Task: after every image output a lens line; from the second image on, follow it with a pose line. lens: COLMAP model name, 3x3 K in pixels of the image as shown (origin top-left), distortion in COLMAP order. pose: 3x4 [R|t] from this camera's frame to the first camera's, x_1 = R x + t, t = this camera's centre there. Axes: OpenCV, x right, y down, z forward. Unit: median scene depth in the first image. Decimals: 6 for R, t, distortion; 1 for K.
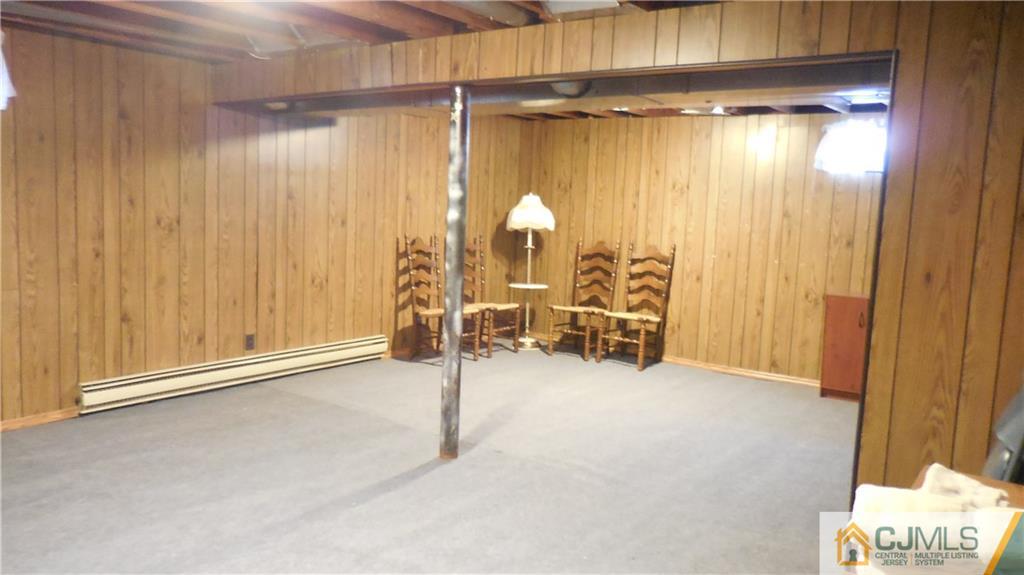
lens RADIAL K [[779.2, 0, 512.1], [0, 779.2, 286.7], [0, 0, 1]] dist [-0.002363, -0.000149]
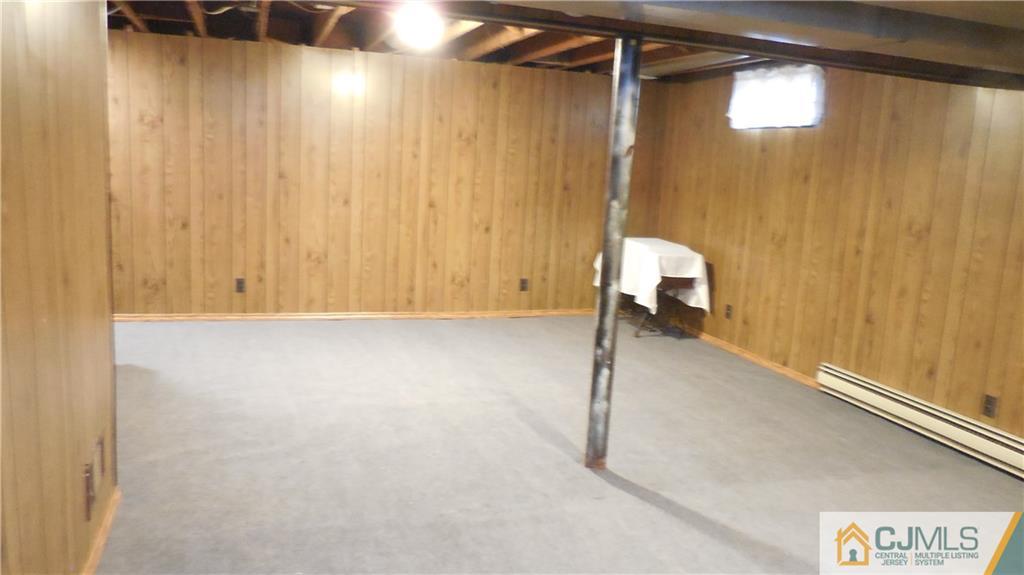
lens RADIAL K [[779.2, 0, 512.7], [0, 779.2, 286.6], [0, 0, 1]] dist [-0.002363, -0.000149]
pose [[-0.571347, 0.060778, -0.818455, 0.563647], [-0.177108, 0.964626, 0.195268, -0.111062], [0.801371, 0.256521, -0.540372, 1.123735]]
